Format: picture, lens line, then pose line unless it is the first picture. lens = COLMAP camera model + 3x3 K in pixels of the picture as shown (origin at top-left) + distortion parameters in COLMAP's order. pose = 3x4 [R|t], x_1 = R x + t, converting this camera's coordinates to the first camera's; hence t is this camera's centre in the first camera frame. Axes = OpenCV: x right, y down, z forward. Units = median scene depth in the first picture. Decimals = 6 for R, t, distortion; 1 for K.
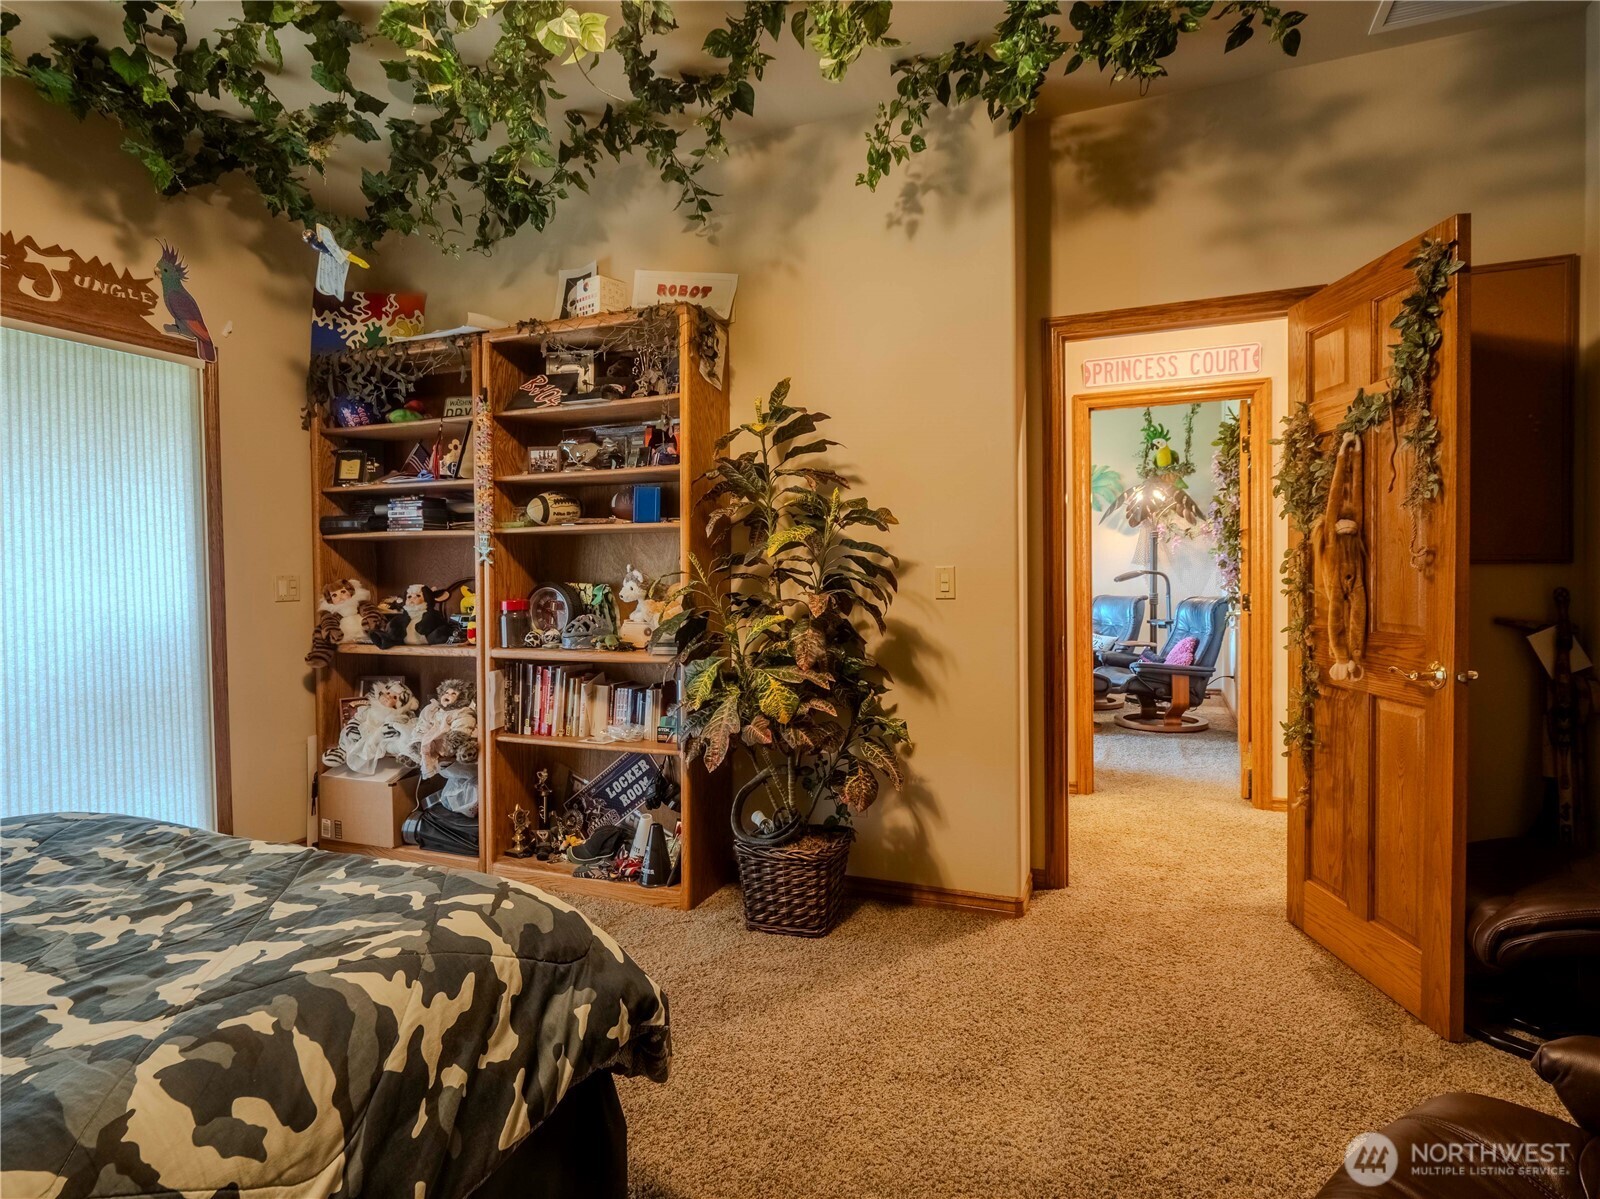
lens RADIAL K [[832.9, 0, 800.0], [0, 832.9, 599.5], [0, 0, 1]] dist [0.000253, 0.000010]
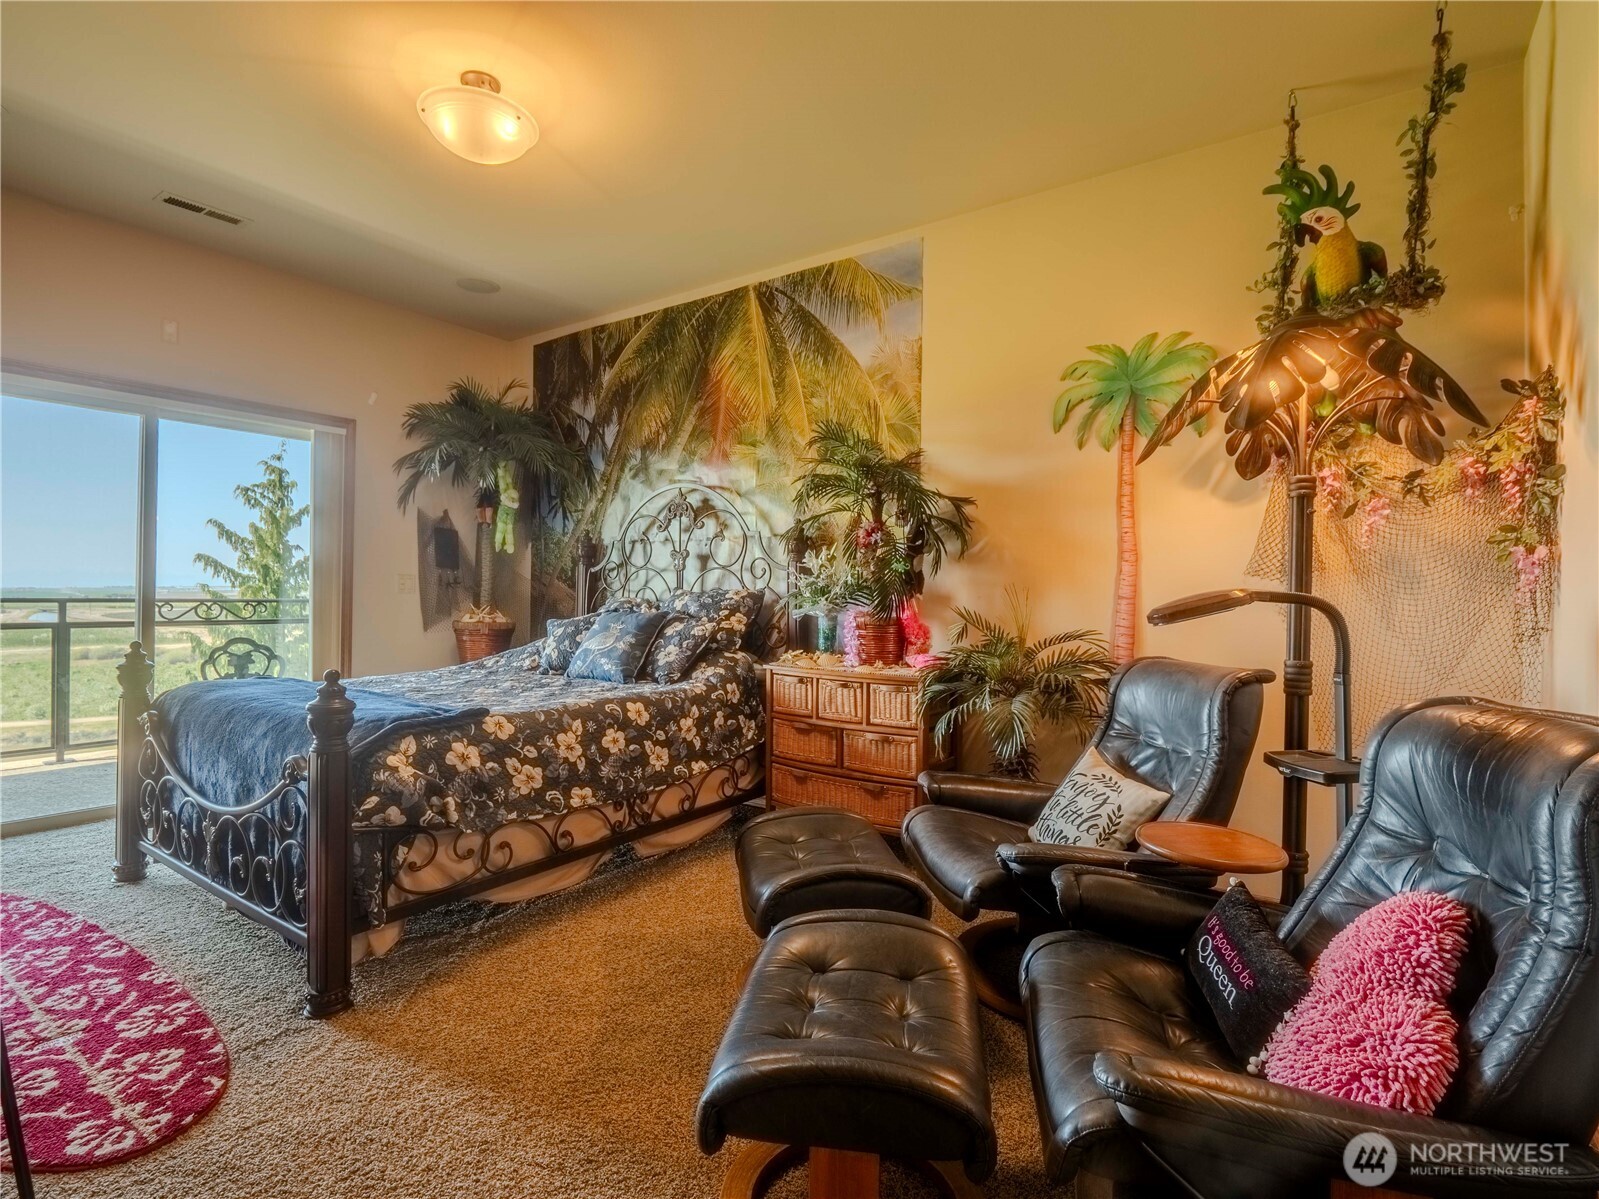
lens RADIAL K [[791.5, 0, 799.5], [0, 791.5, 599.5], [0, 0, 1]] dist [-0.008367, -0.000919]
pose [[0.977945, 0.024539, -0.207418, 0.293661], [-0.030022, 0.999277, -0.023325, -0.018529], [0.206695, 0.029037, 0.977974, 0.647437]]
